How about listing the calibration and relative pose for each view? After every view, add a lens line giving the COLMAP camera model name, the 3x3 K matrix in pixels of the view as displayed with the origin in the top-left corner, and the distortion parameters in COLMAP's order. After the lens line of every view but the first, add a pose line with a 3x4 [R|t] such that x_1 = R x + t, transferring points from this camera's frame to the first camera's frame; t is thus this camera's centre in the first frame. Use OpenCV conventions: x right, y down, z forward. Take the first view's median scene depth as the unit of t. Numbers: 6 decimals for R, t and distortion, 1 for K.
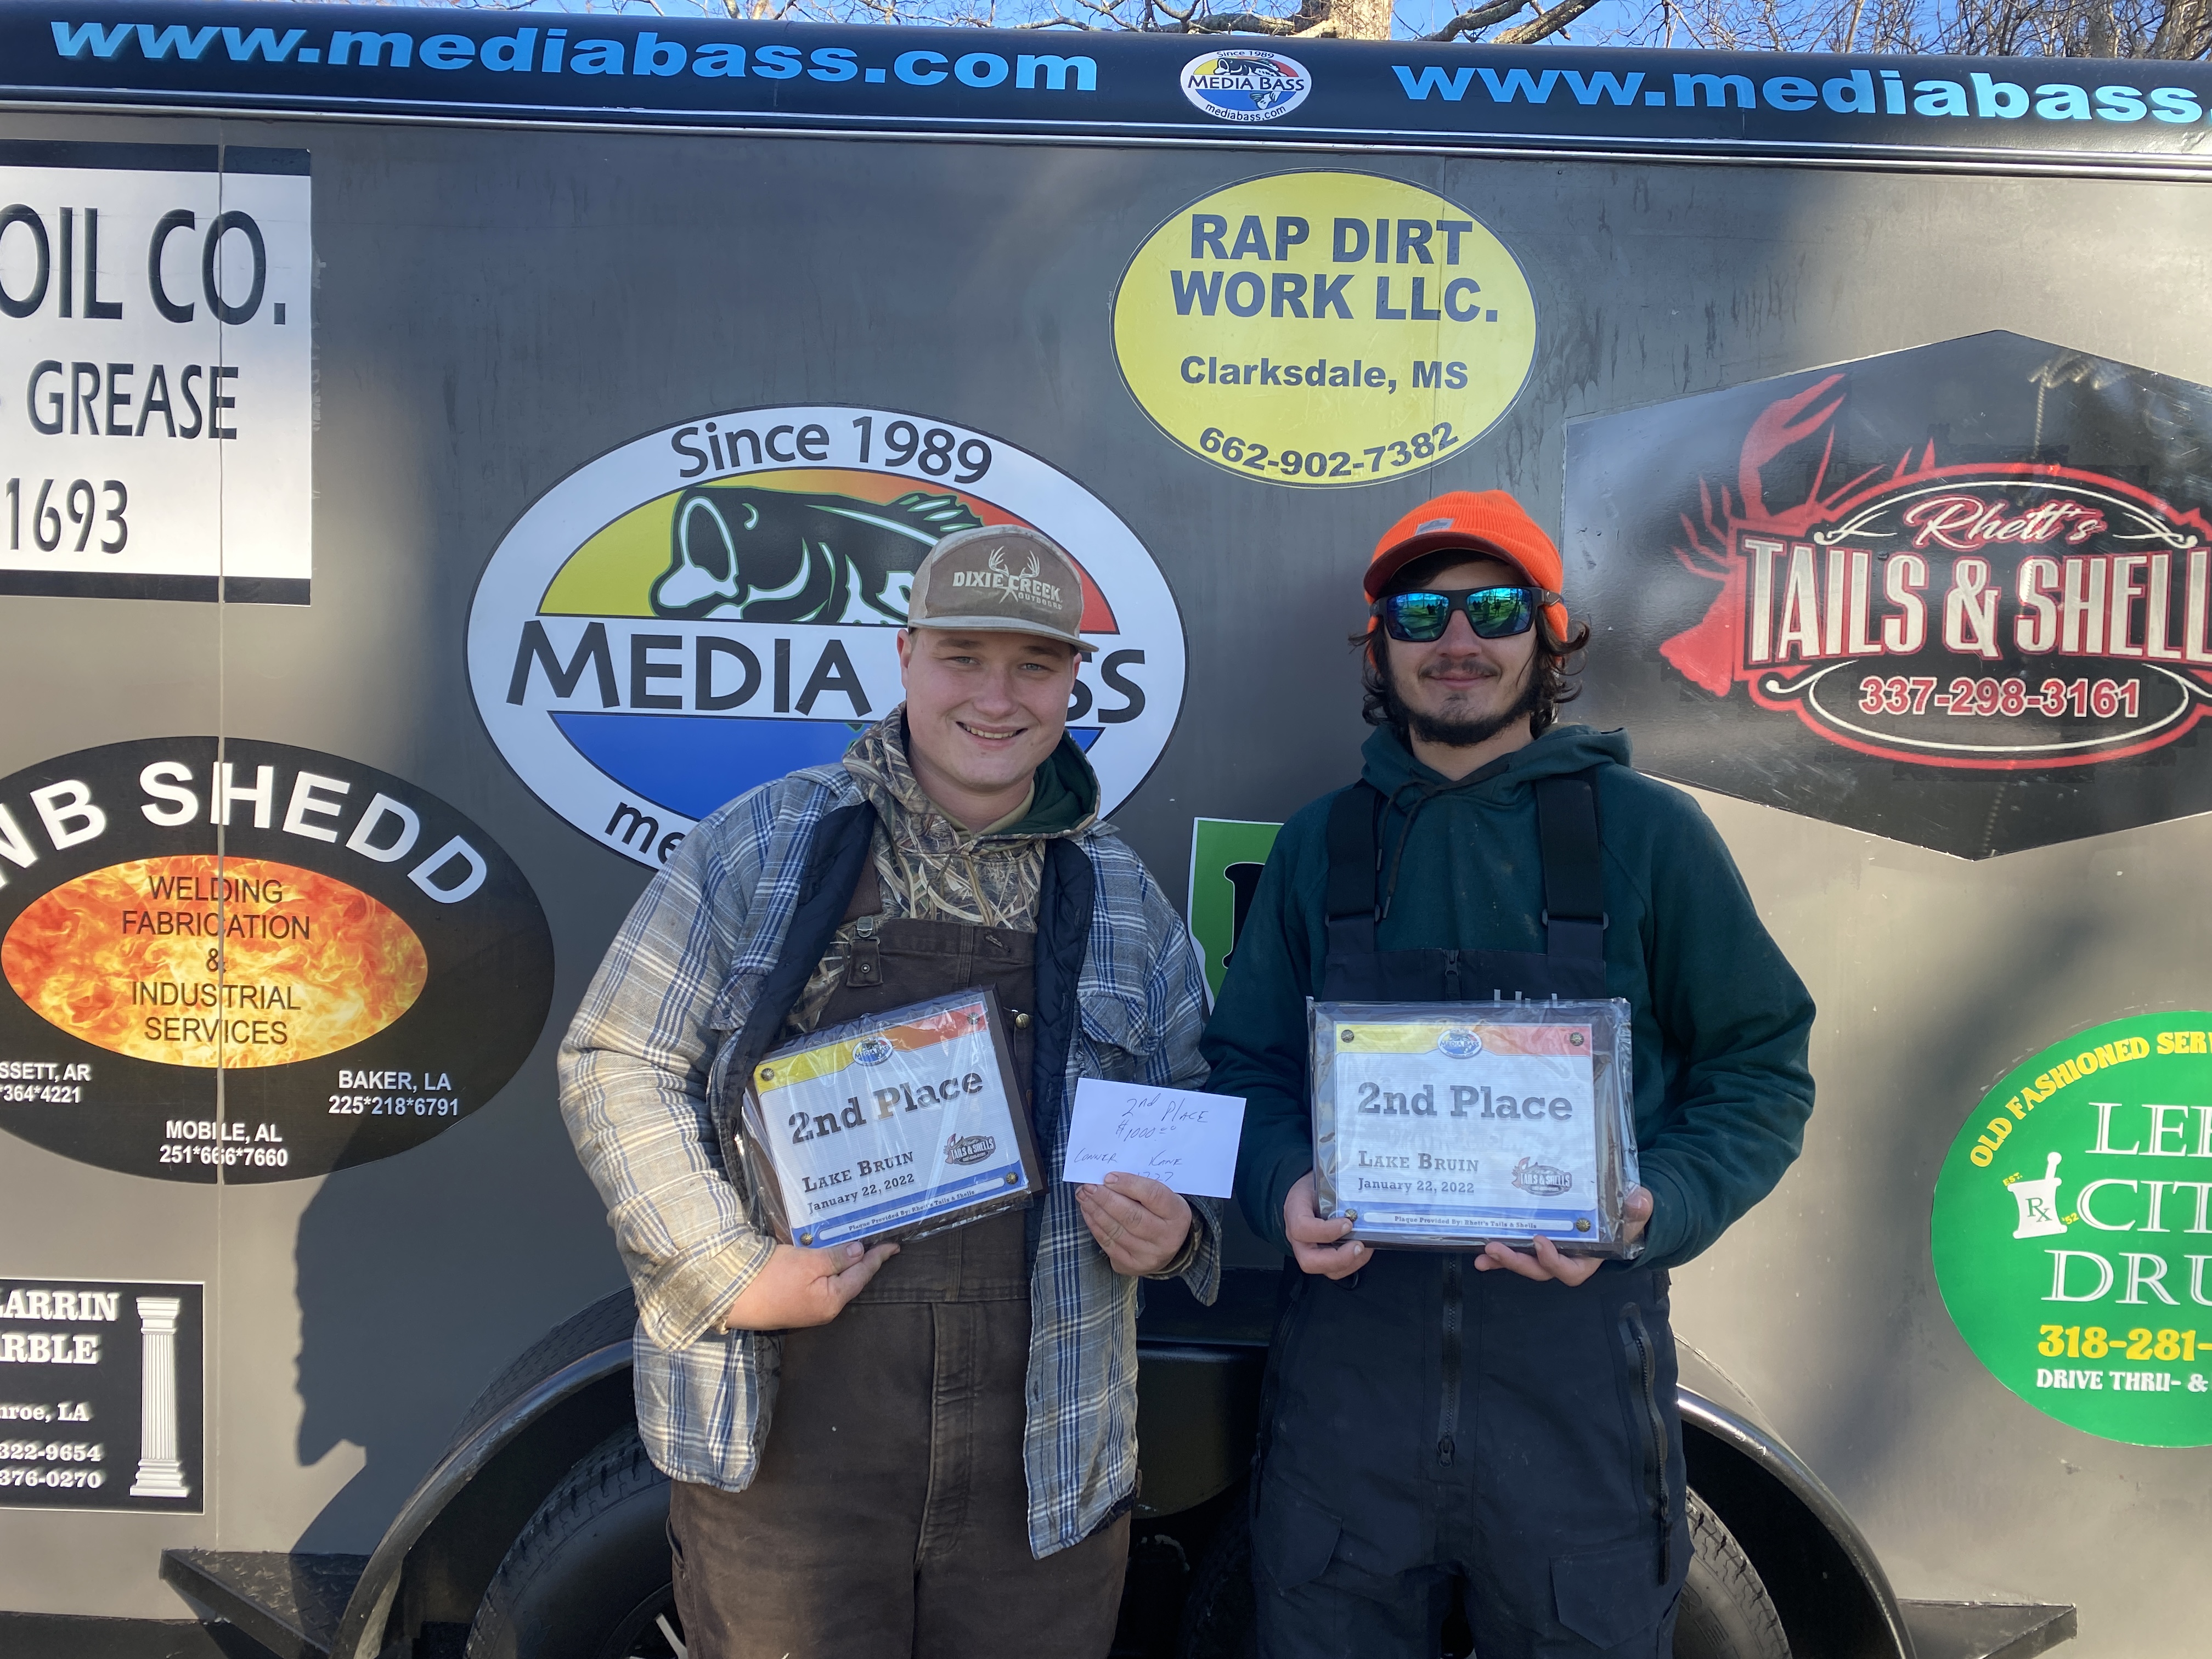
lens RADIAL K [[1615.2, 0, 1122.5], [0, 1615.2, 821.9], [0, 0, 1]] dist [0.019566, -0.007918]
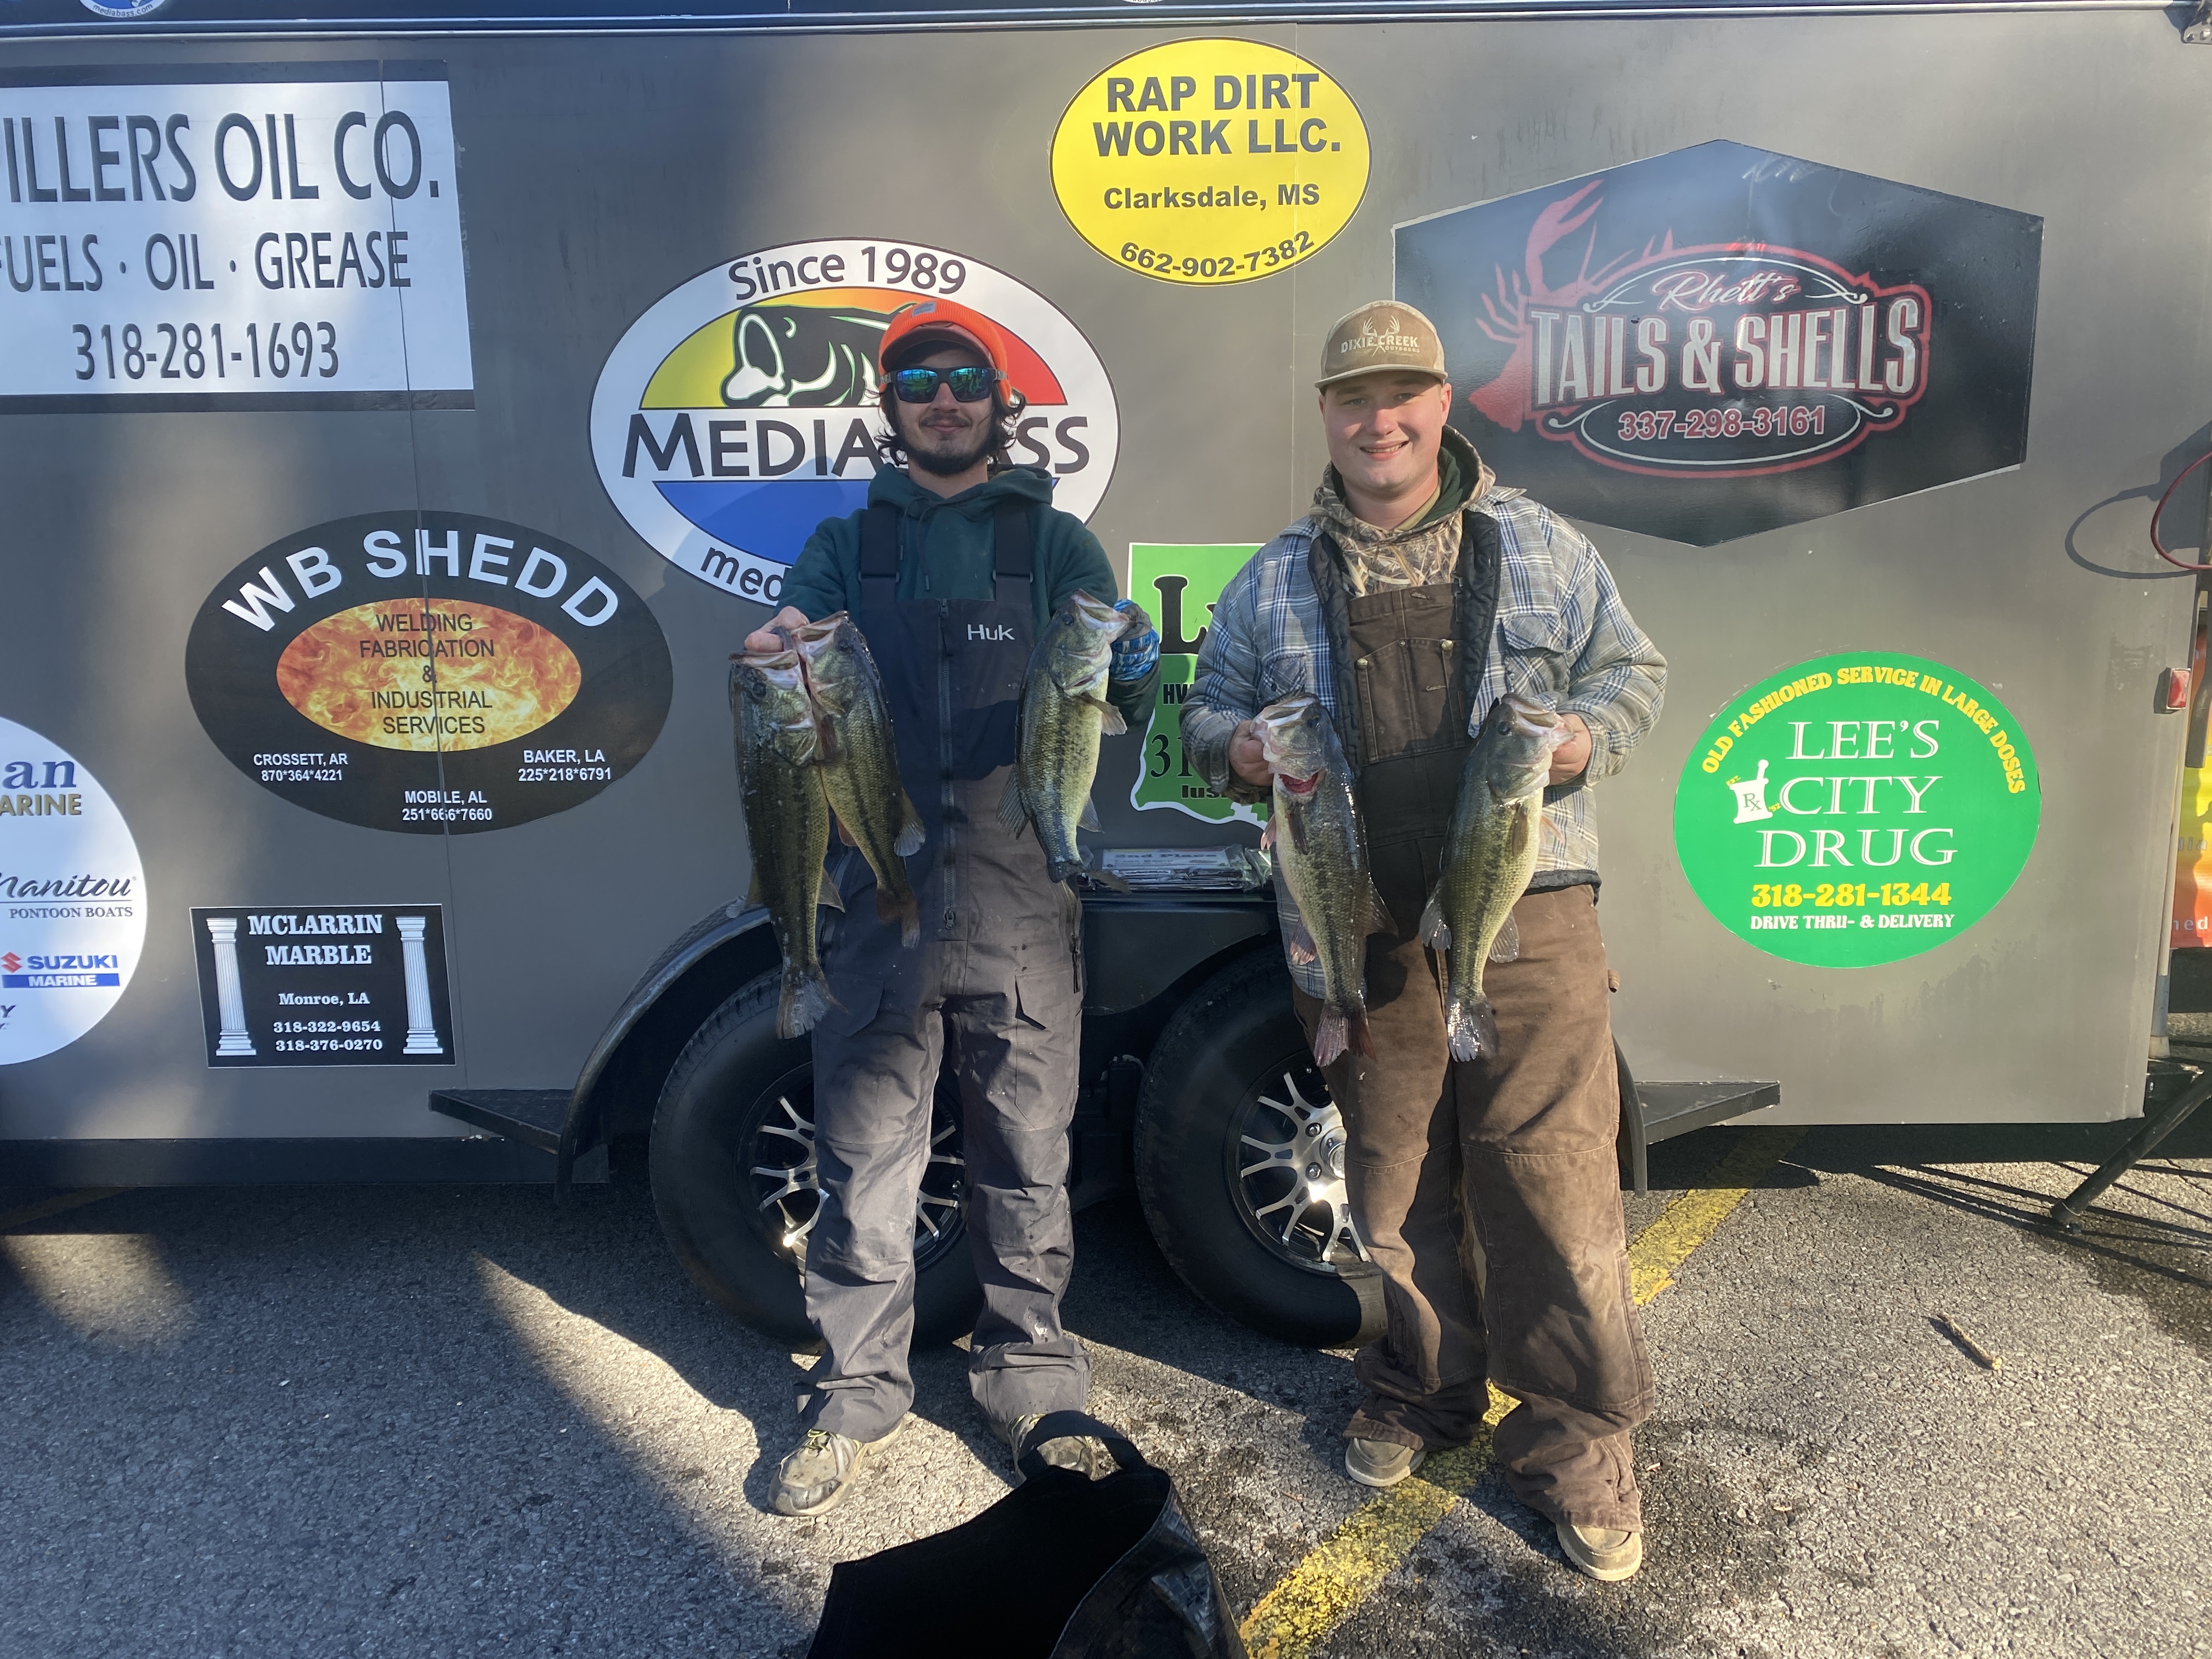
lens RADIAL K [[1680.3, 0, 1116.0], [0, 1680.3, 828.1], [0, 0, 1]] dist [0.007494, 0.006865]
pose [[0.998984, -0.038991, -0.022607, 0.056739], [0.041538, 0.991153, 0.126055, 0.059375], [0.017492, -0.126866, 0.991766, -0.439535]]
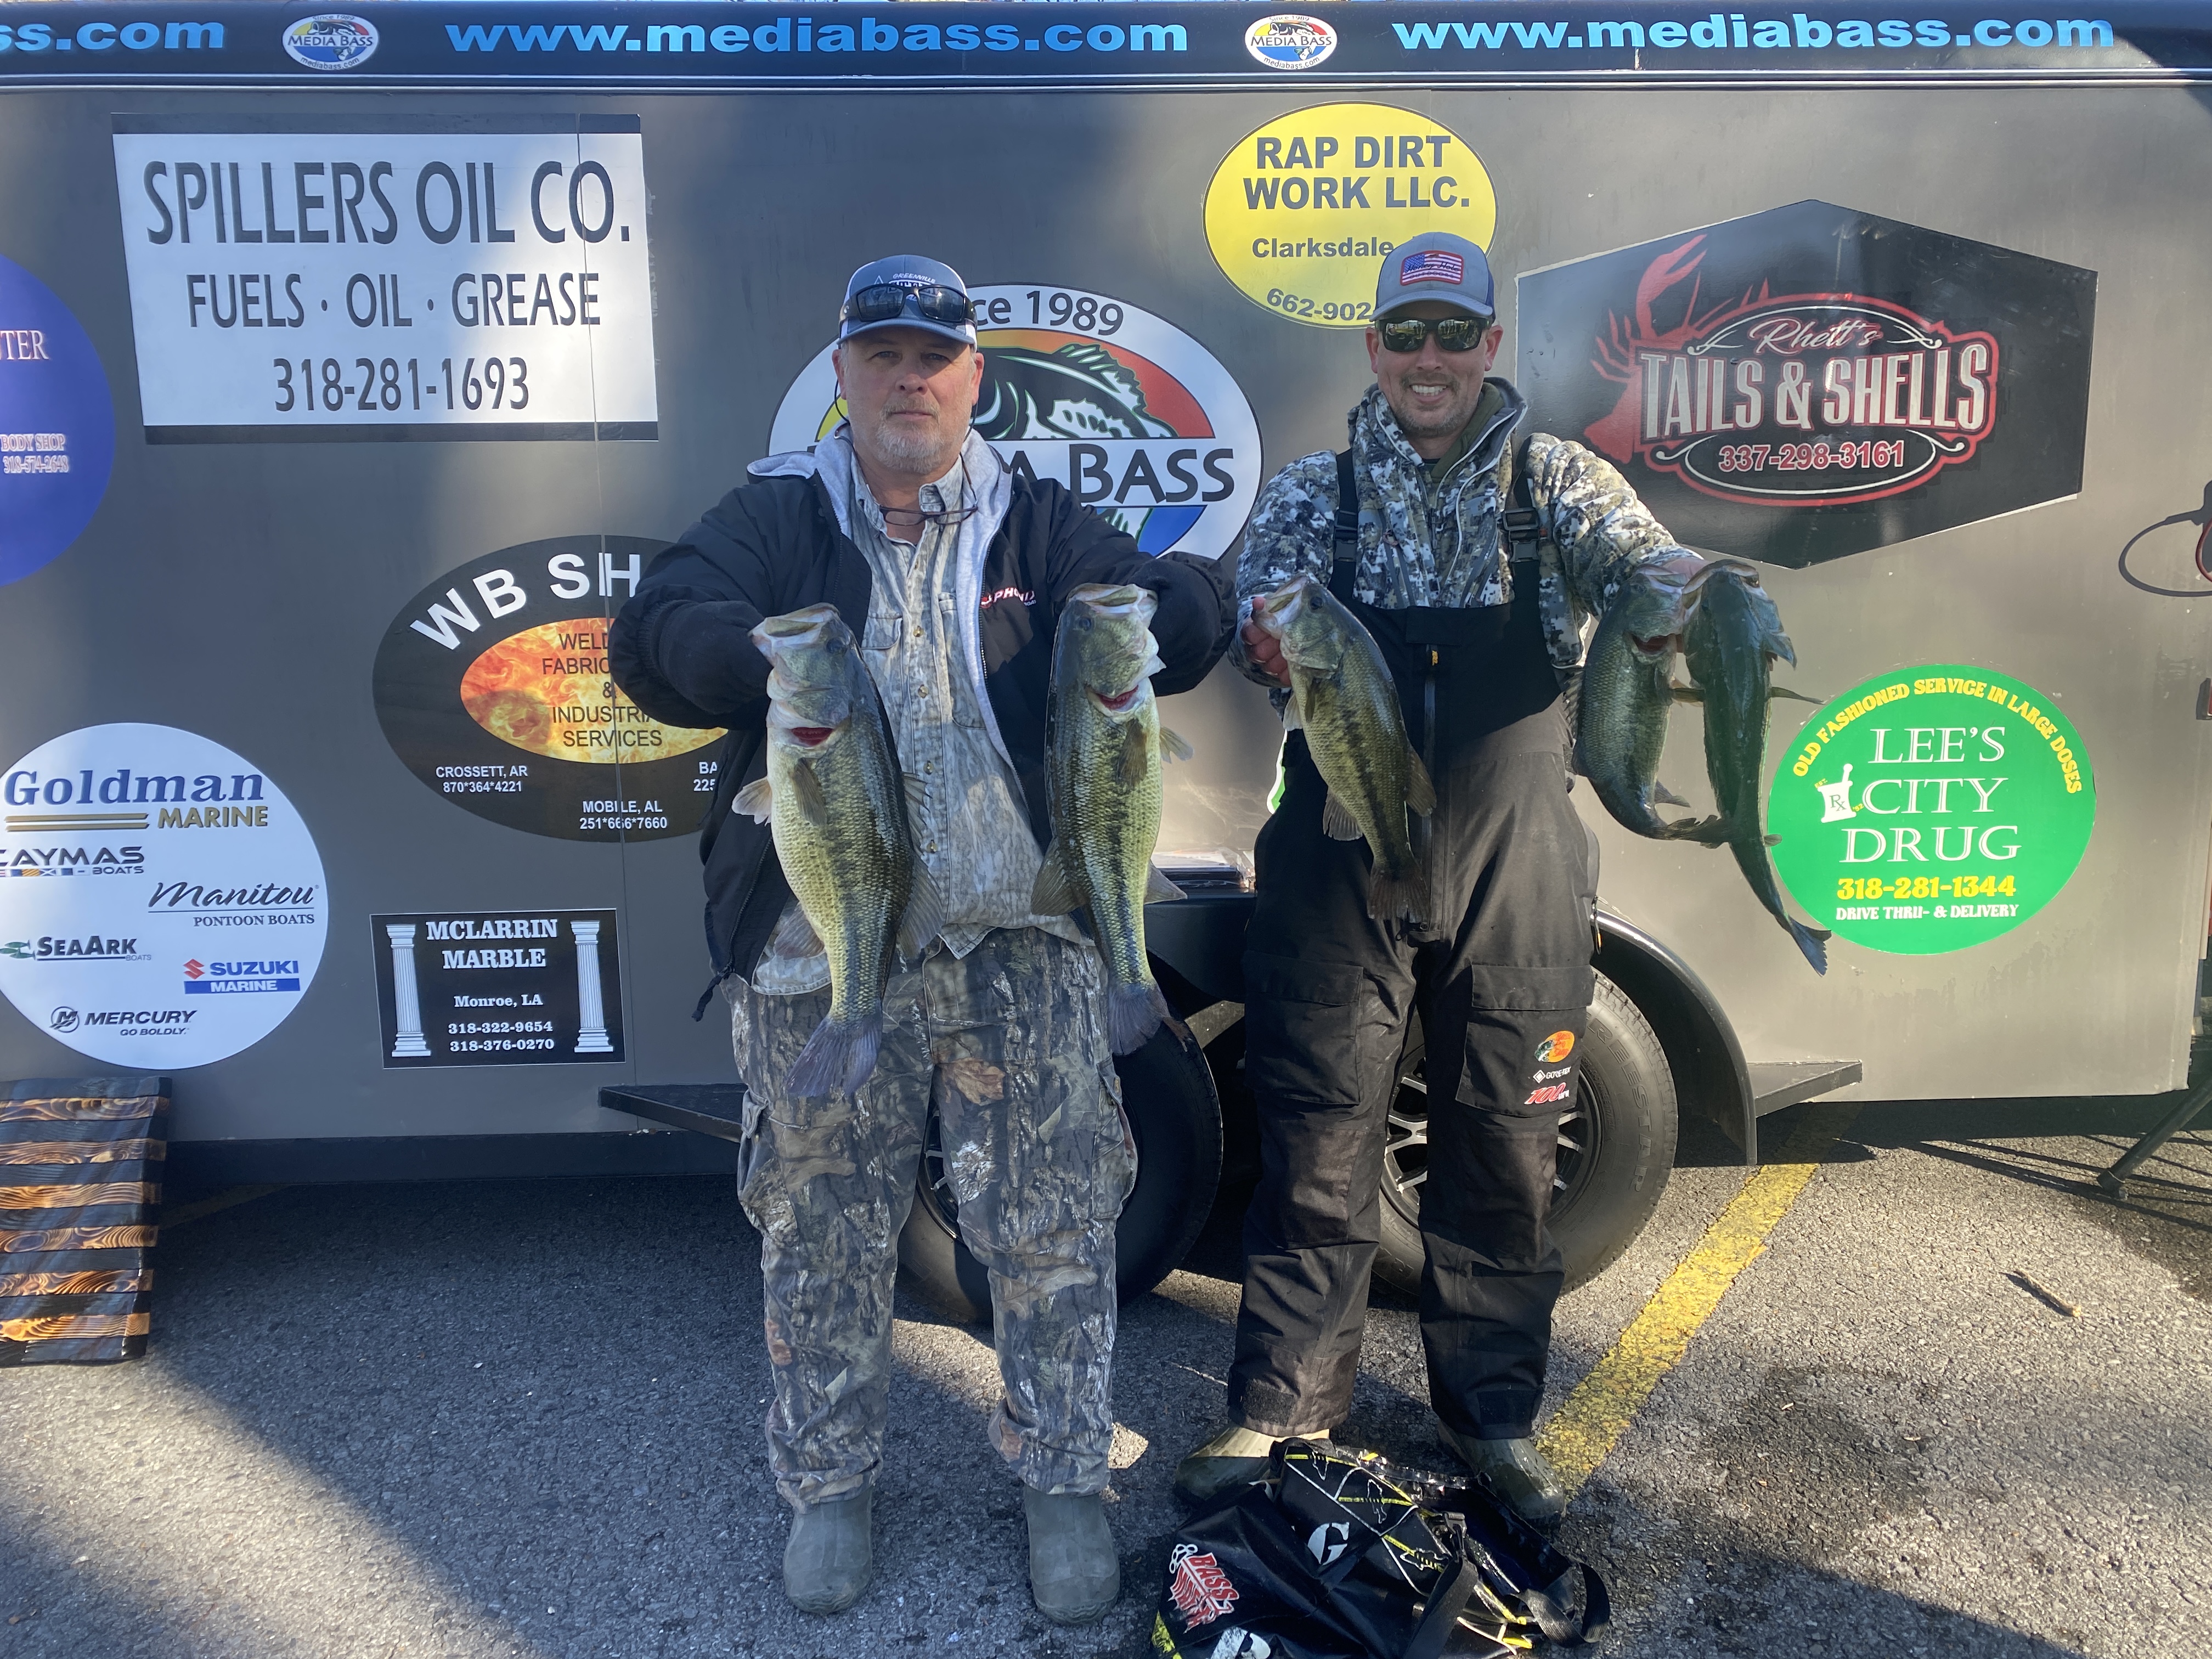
lens RADIAL K [[1679.7, 0, 1114.8], [0, 1679.7, 832.8], [0, 0, 1]] dist [0.012907, -0.000206]
pose [[0.998605, -0.046760, 0.024536, -0.147167], [0.043769, 0.992878, 0.110802, 0.065960], [-0.029542, -0.109573, 0.993540, -0.543539]]
